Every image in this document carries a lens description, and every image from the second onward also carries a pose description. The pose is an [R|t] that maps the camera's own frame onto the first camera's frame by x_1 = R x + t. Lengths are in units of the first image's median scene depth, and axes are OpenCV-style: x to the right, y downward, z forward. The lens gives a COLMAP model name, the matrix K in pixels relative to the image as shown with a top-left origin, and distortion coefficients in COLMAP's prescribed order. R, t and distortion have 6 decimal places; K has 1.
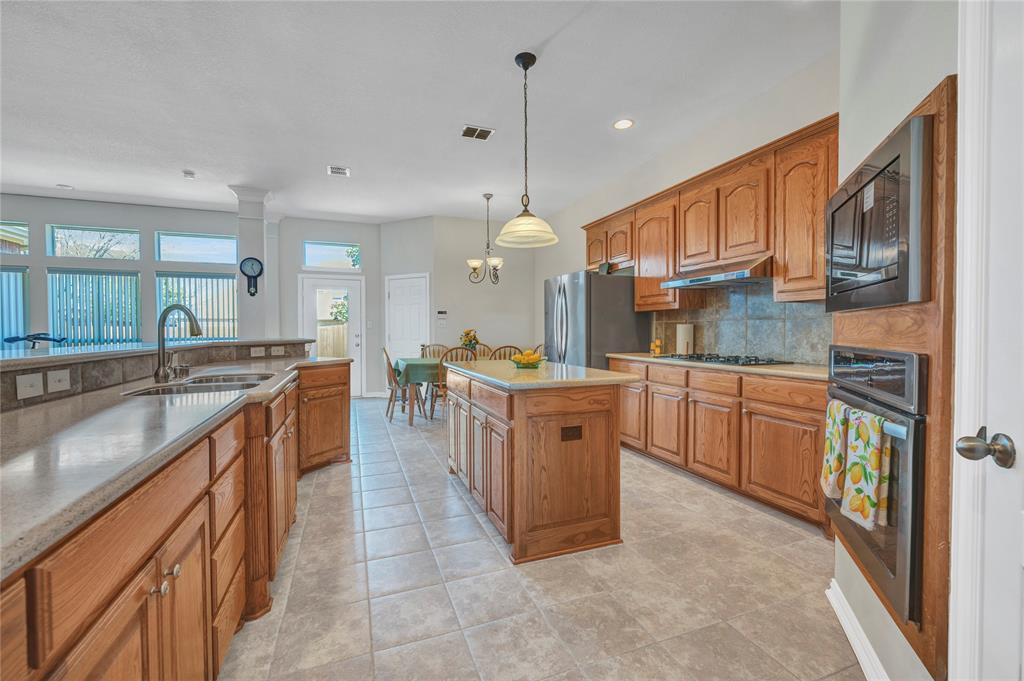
lens RADIAL K [[424.7, 0, 514.5], [0, 424.7, 337.5], [0, 0, 1]] dist [0.000286, 0.000026]
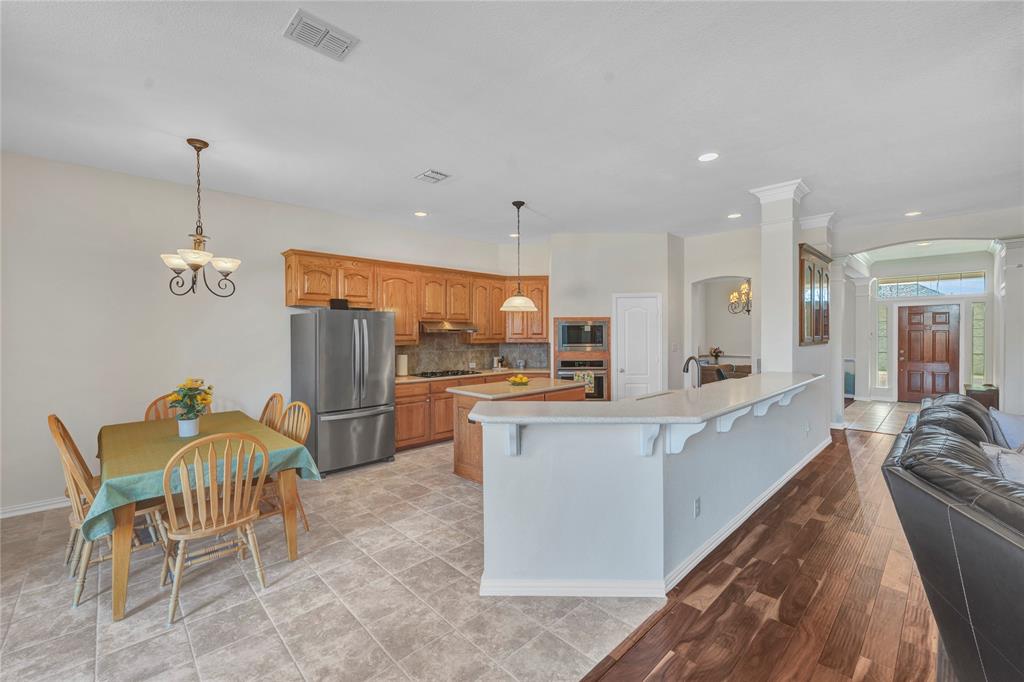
lens RADIAL K [[424.7, 0, 514.5], [0, 424.7, 338.0], [0, 0, 1]] dist [0.000286, 0.000026]
pose [[-0.397976, -0.004711, 0.917384, -0.960898], [0.020692, 0.999686, 0.014110, -0.087591], [-0.917162, 0.024598, -0.397754, 1.056651]]
